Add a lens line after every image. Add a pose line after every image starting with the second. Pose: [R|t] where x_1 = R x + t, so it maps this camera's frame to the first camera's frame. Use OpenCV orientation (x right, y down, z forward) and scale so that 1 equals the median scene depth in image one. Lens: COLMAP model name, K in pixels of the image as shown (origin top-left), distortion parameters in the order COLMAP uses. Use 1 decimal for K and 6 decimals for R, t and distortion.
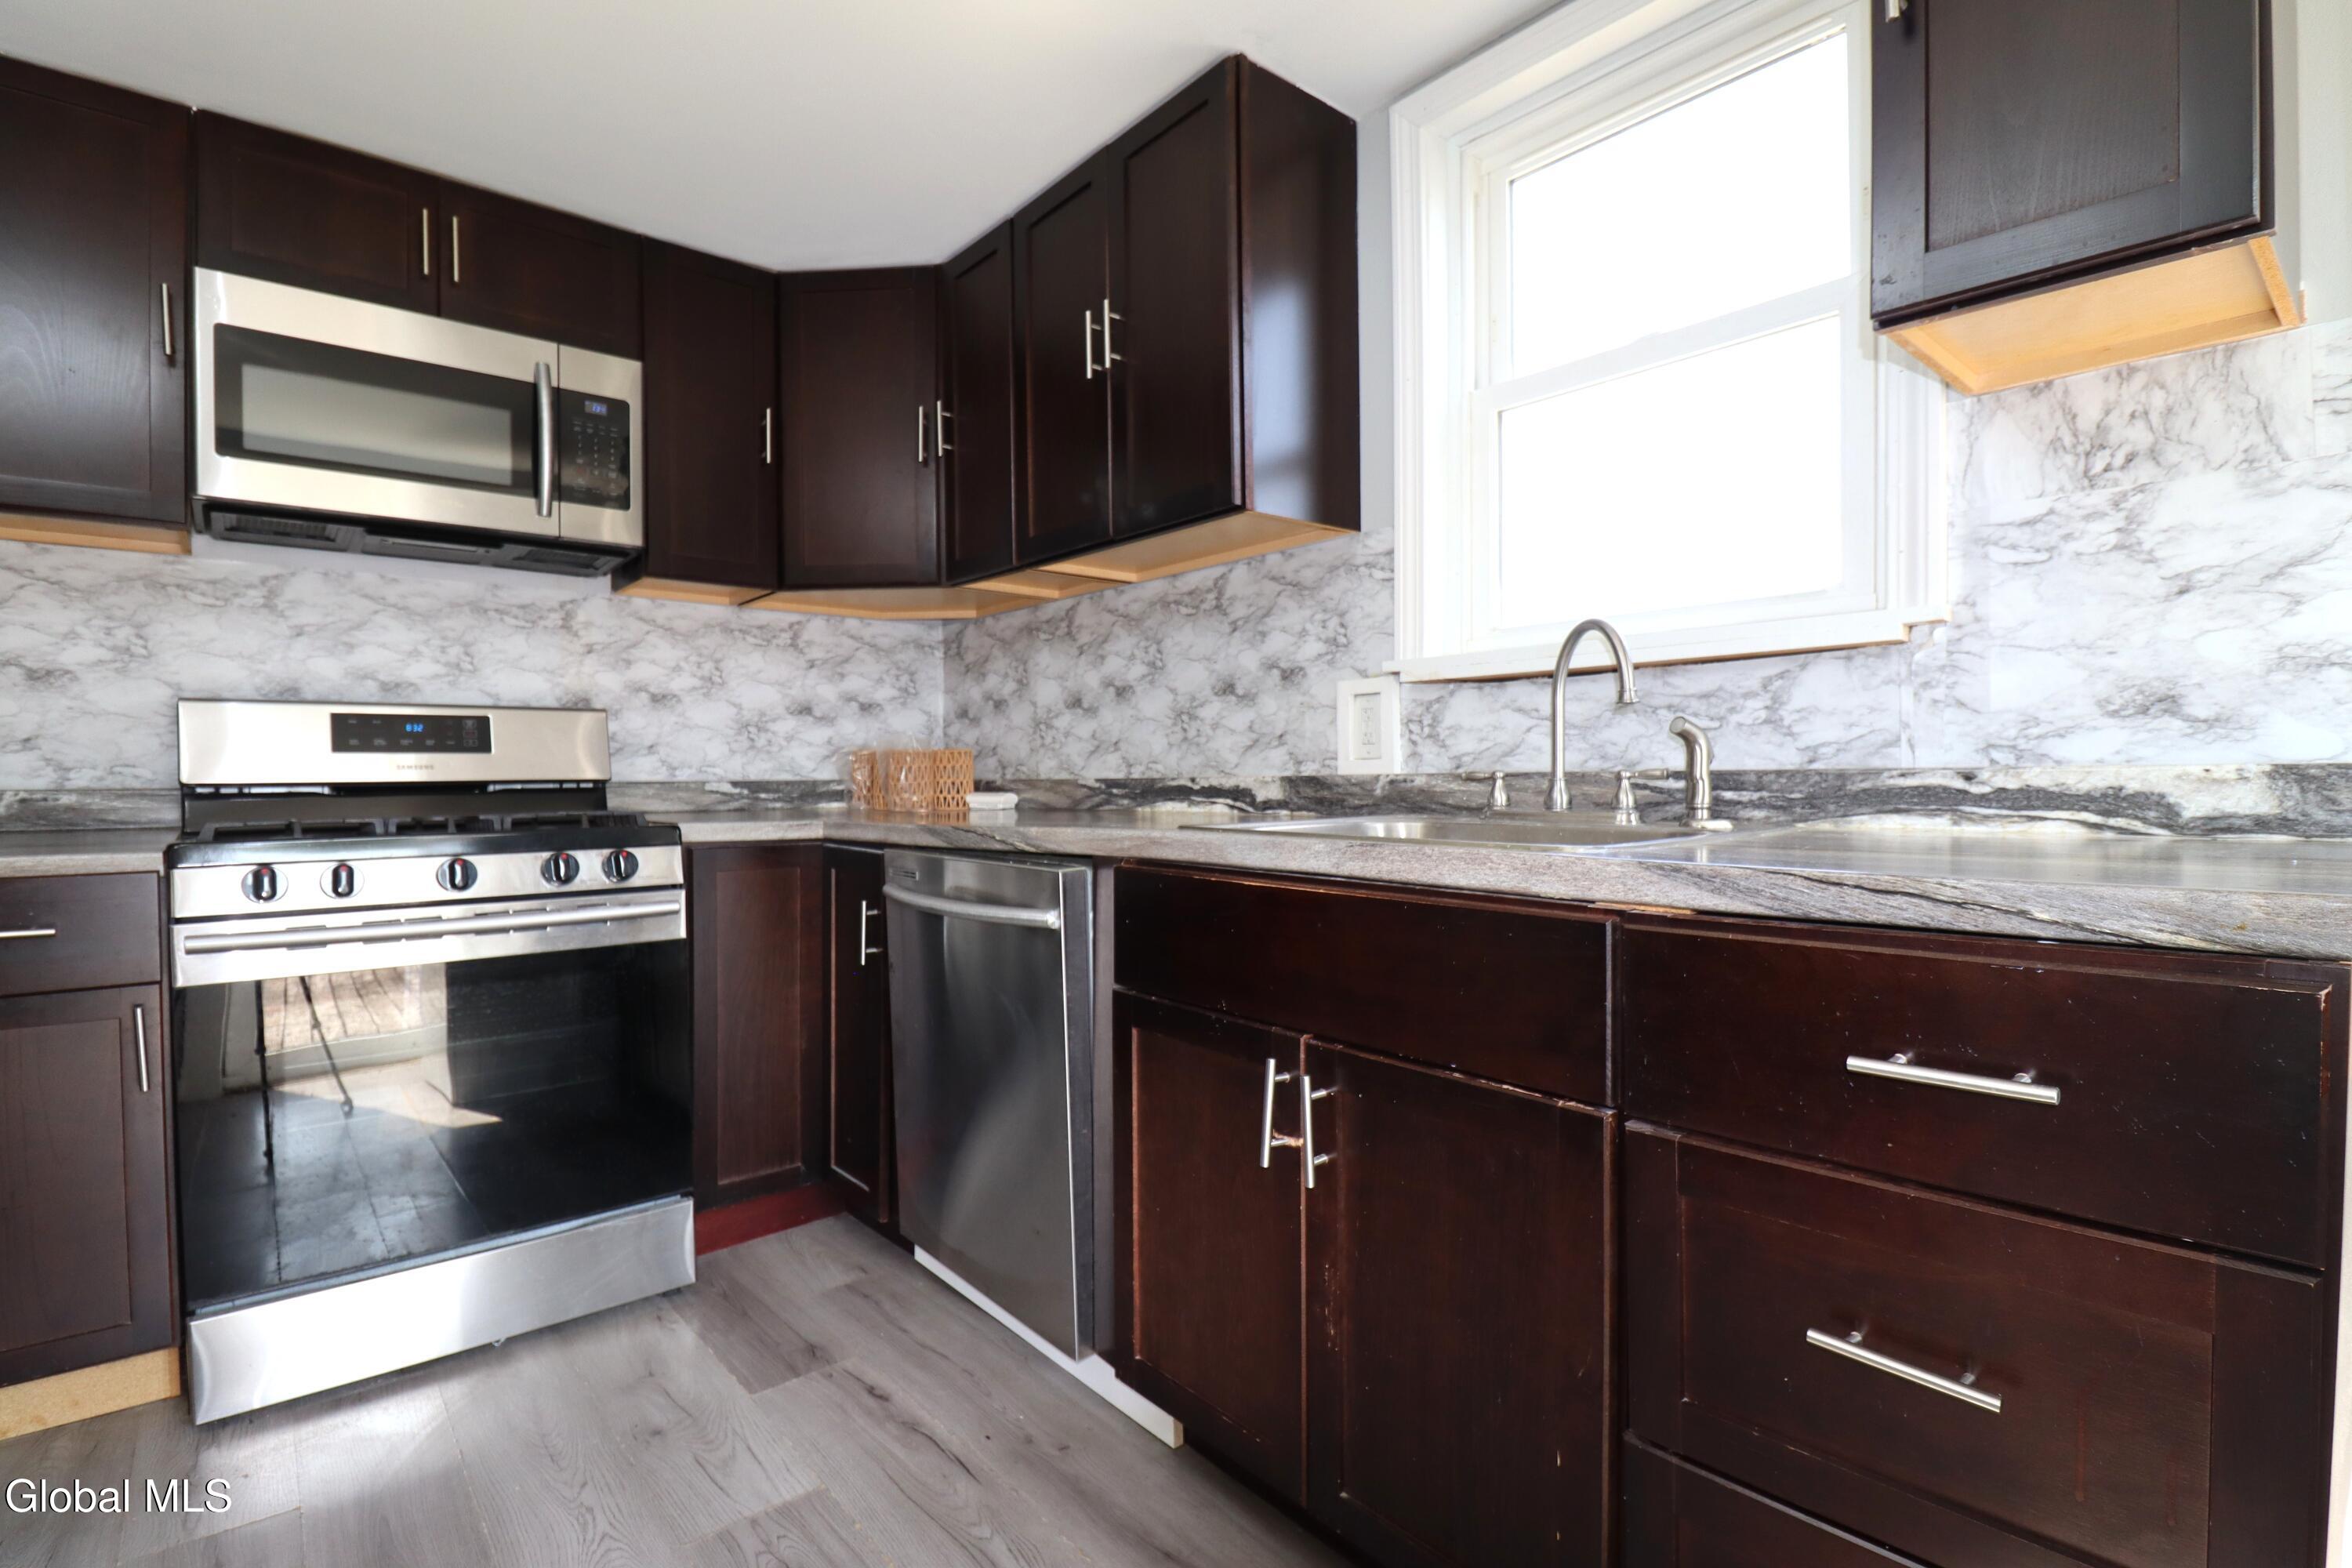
lens RADIAL K [[1087.2, 0, 1164.4], [0, 1087.2, 800.8], [0, 0, 1]] dist [0.001127, -0.013941]
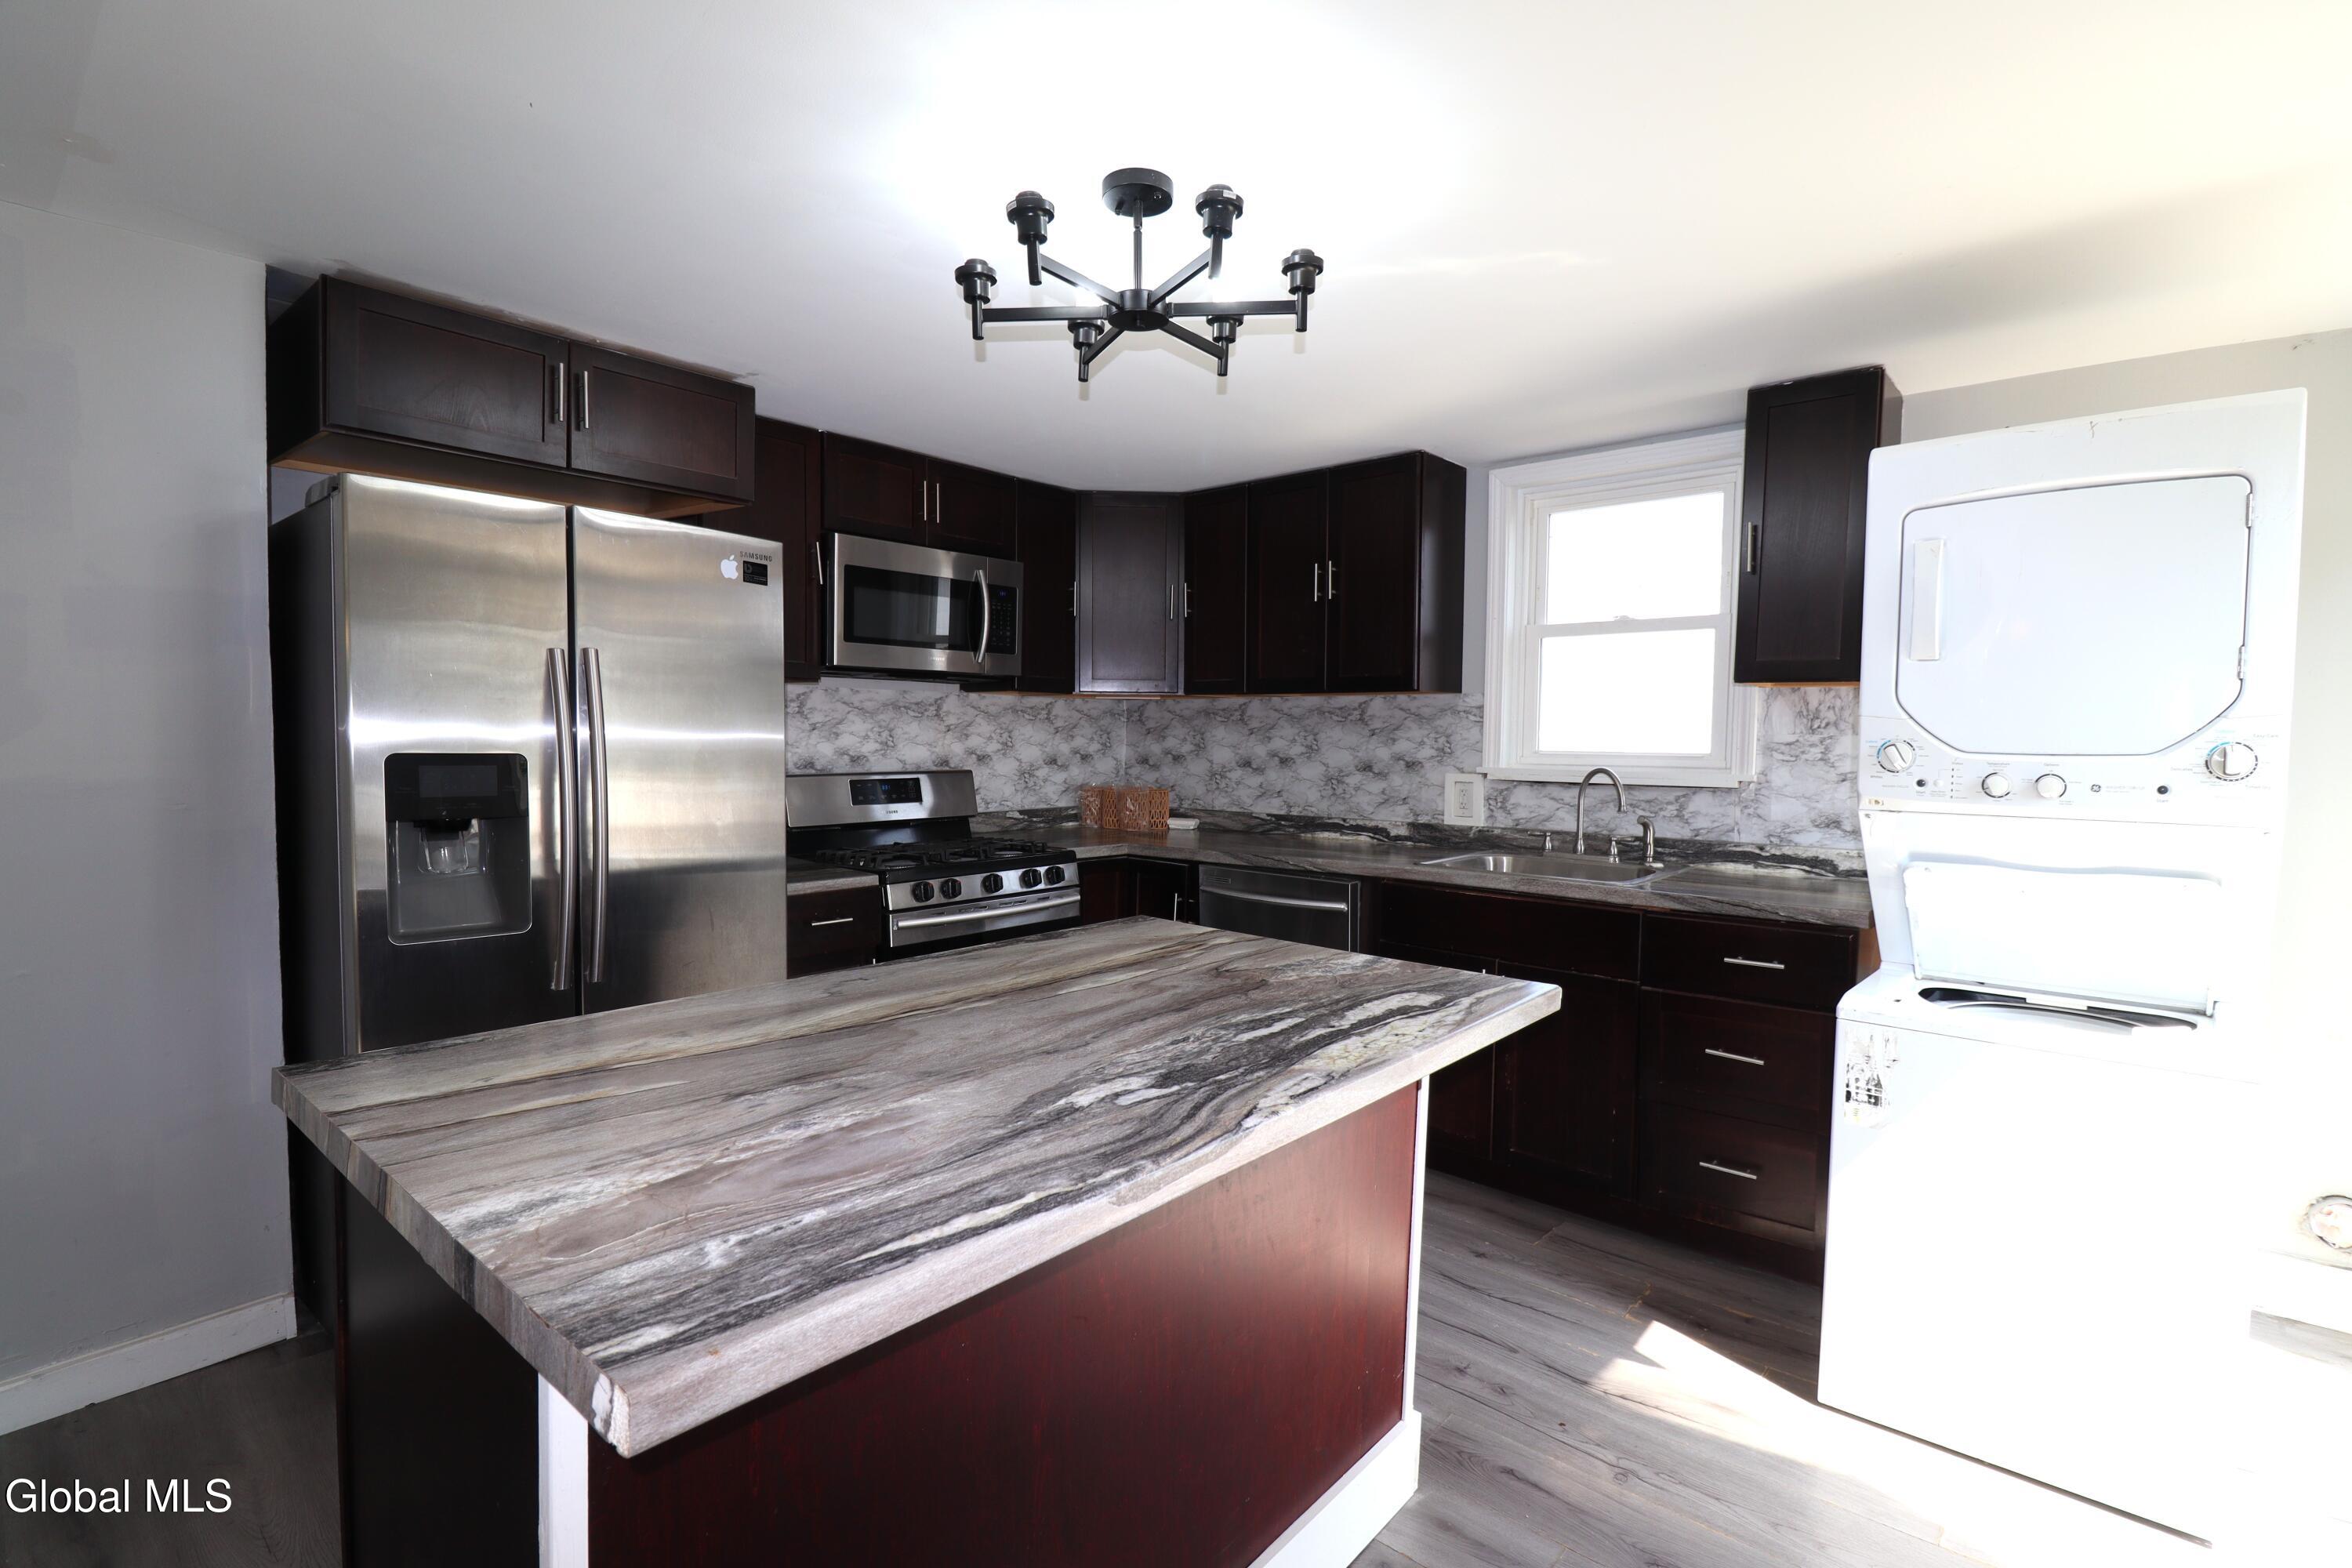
lens RADIAL K [[1072.0, 0, 1160.7], [0, 1072.0, 806.1], [0, 0, 1]] dist [-0.000059, -0.012639]
pose [[0.991165, 0.006235, 0.132486, -0.561130], [-0.011838, 0.999066, 0.041545, -0.125115], [-0.132103, -0.042747, 0.990314, -0.735484]]
